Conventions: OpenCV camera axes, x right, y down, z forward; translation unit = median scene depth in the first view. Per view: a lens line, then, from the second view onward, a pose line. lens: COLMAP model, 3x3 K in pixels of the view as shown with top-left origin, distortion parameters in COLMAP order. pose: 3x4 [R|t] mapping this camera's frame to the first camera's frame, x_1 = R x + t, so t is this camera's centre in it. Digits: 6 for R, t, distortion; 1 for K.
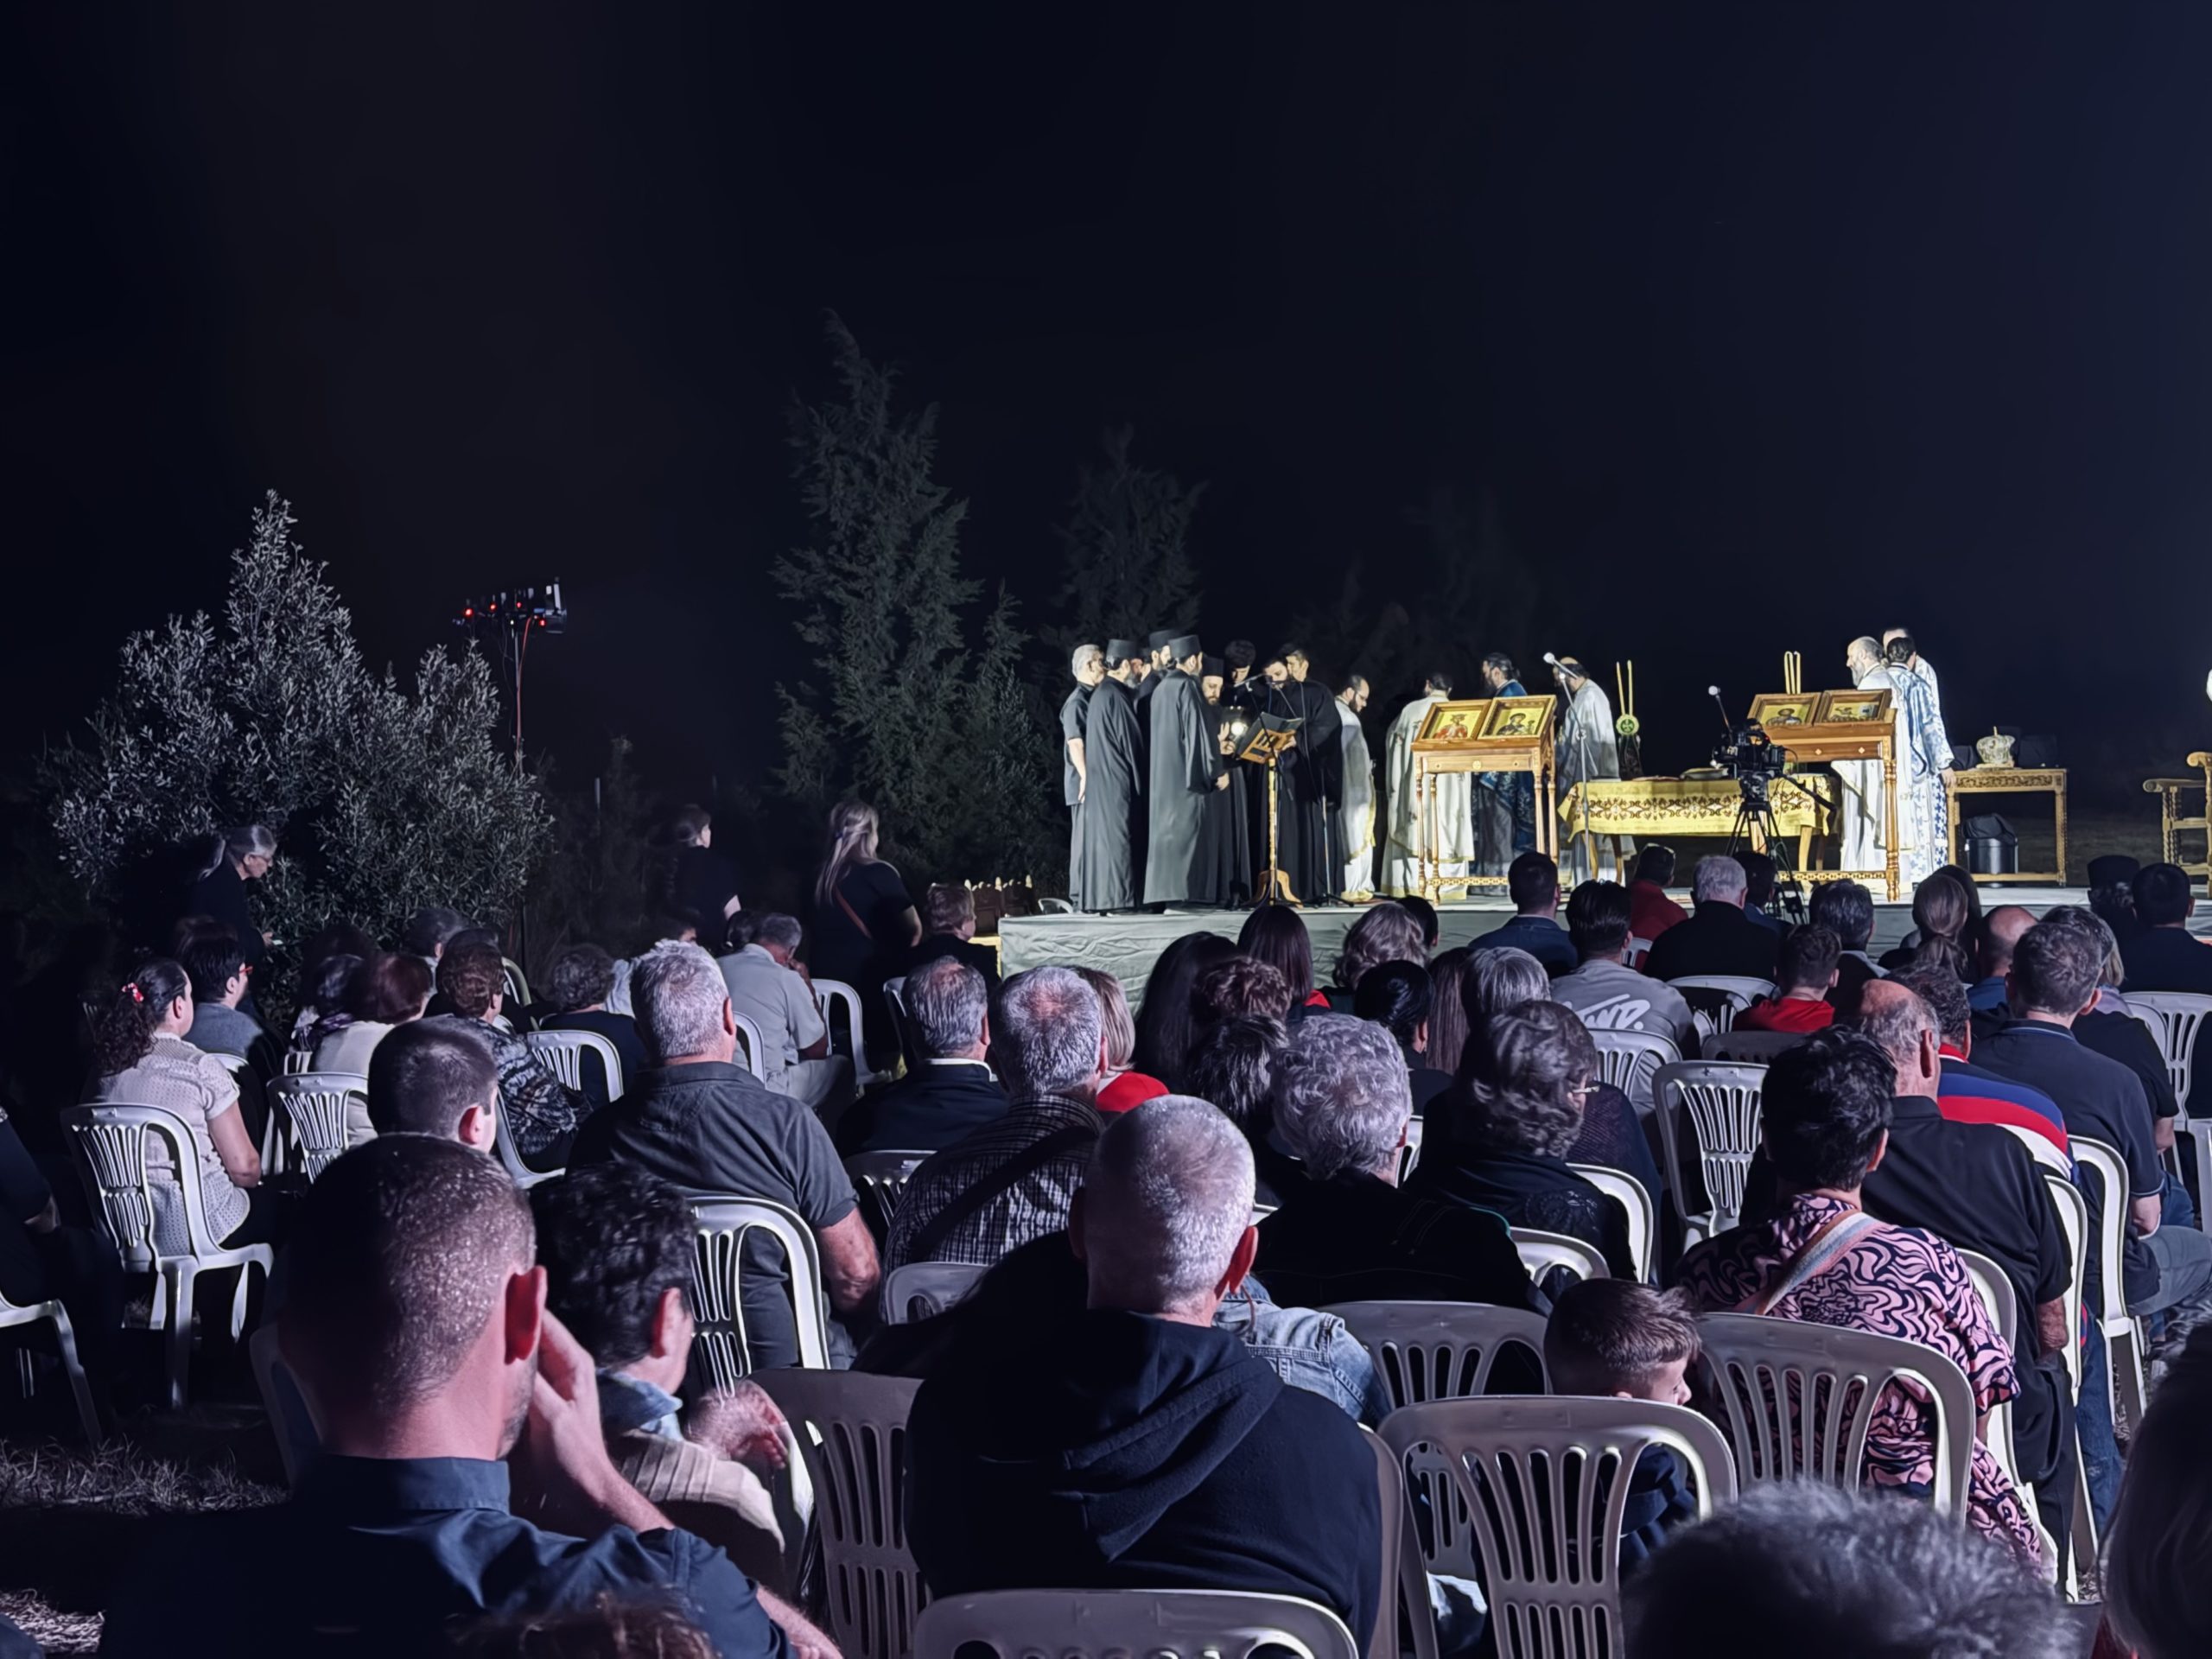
lens RADIAL K [[3355.5, 0, 1106.0], [0, 3355.5, 829.5], [0, 0, 1]] dist [0.192998, 0.031503]
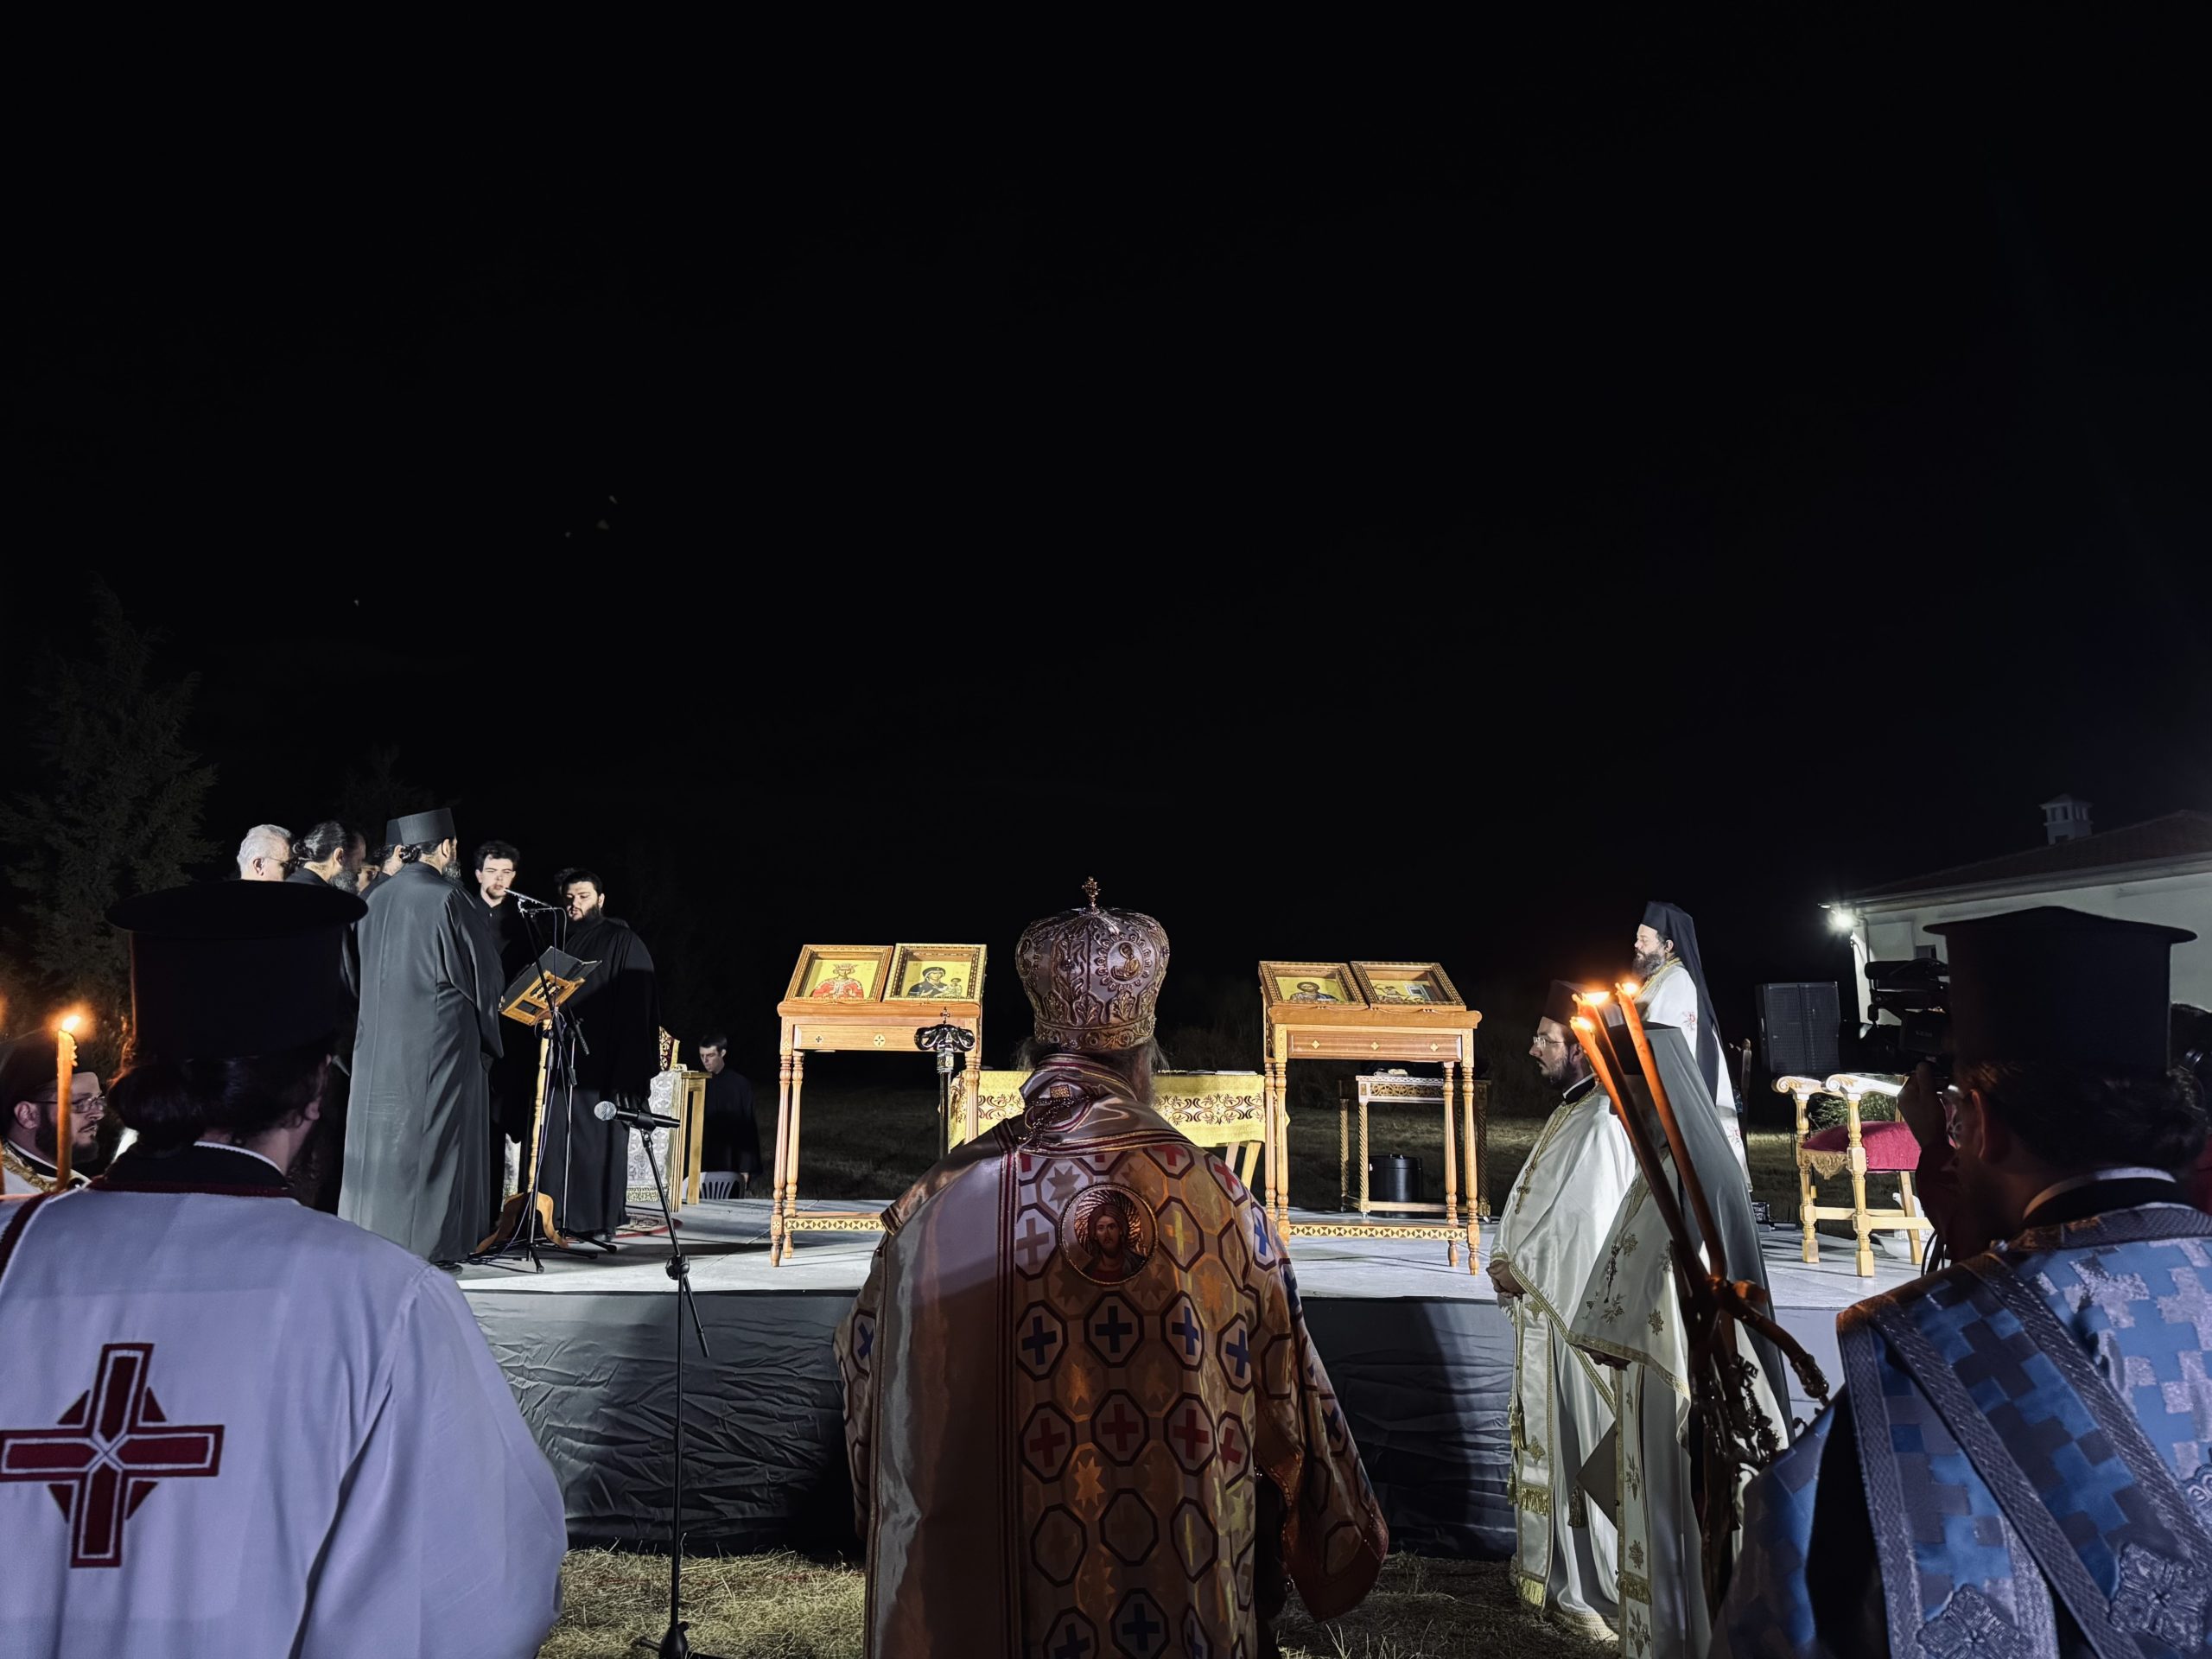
lens RADIAL K [[1579.8, 0, 1013.6], [0, 1579.8, 742.5], [0, 0, 1]] dist [0.104686, -0.165690]
pose [[0.927578, 0.113244, 0.356055, 0.015732], [-0.036808, 0.976022, -0.214536, -0.010185], [-0.371812, 0.185893, 0.909505, 0.682915]]
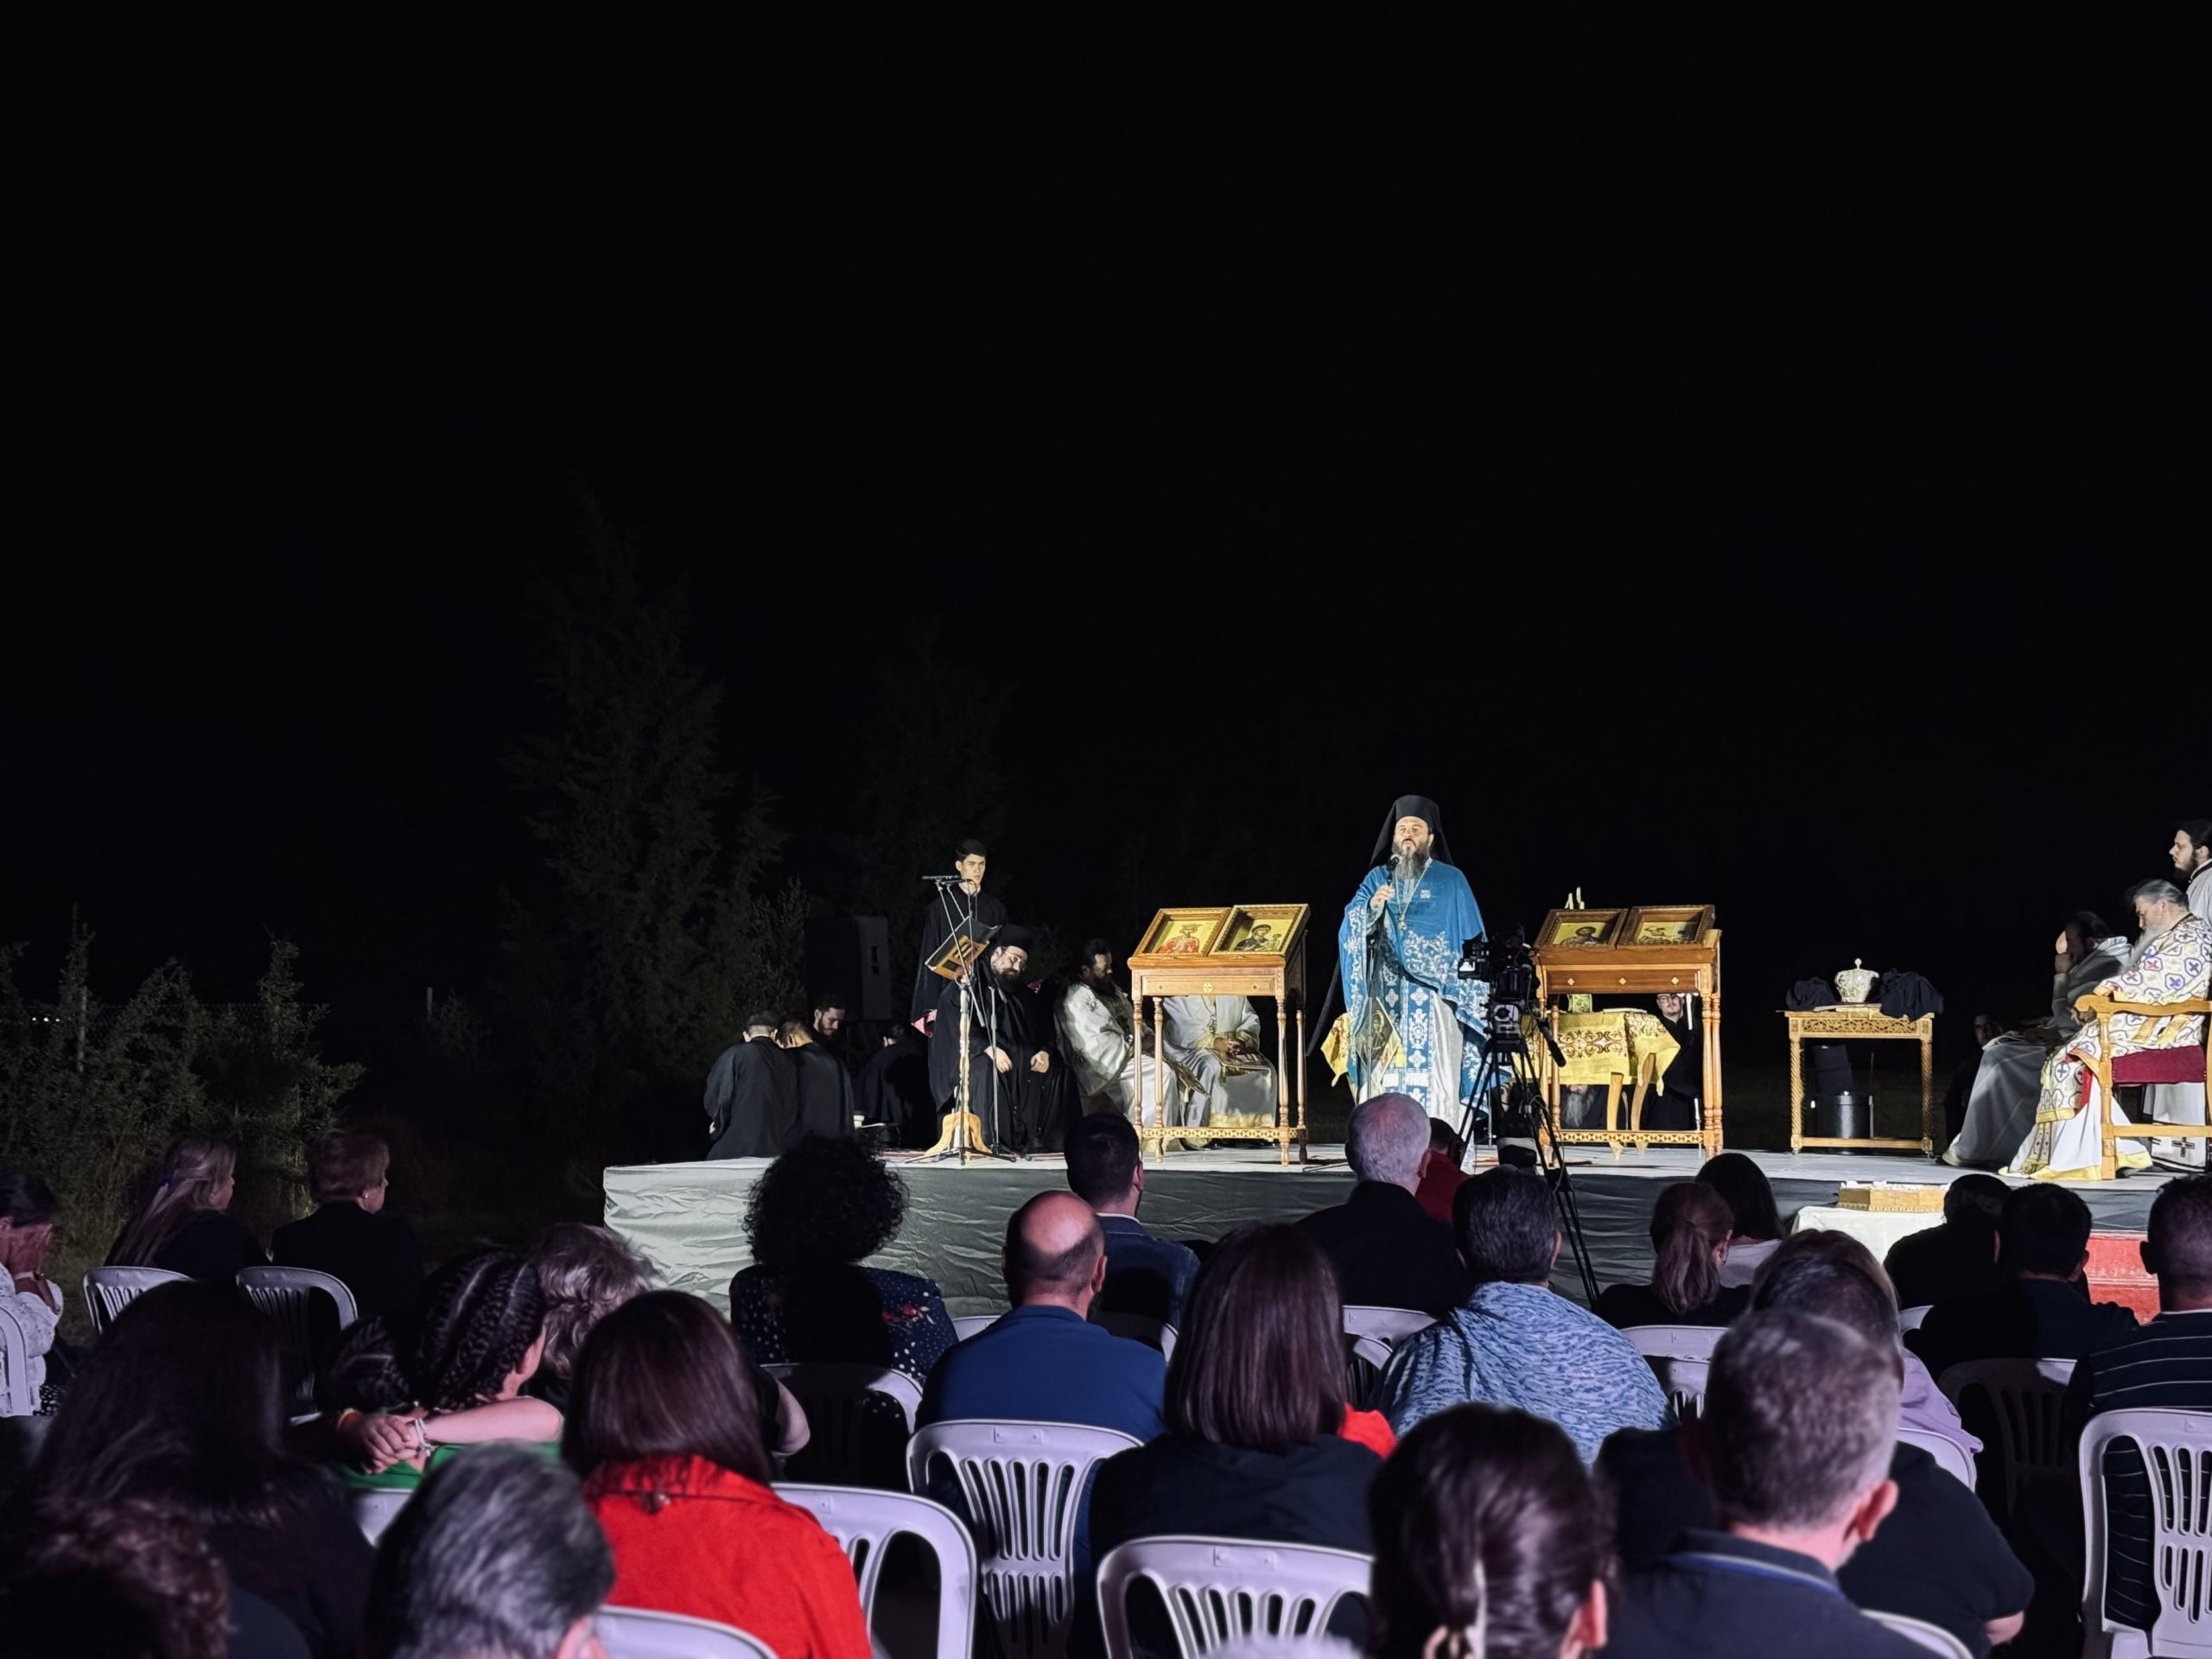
lens RADIAL K [[3216.7, 0, 1106.0], [0, 3216.7, 829.5], [0, 0, 1]] dist [0.131930, -0.025200]
pose [[0.999593, 0.024222, 0.015044, 0.072354], [-0.023076, 0.997125, -0.072170, -0.000725], [-0.016748, 0.071794, 0.997279, 0.226058]]
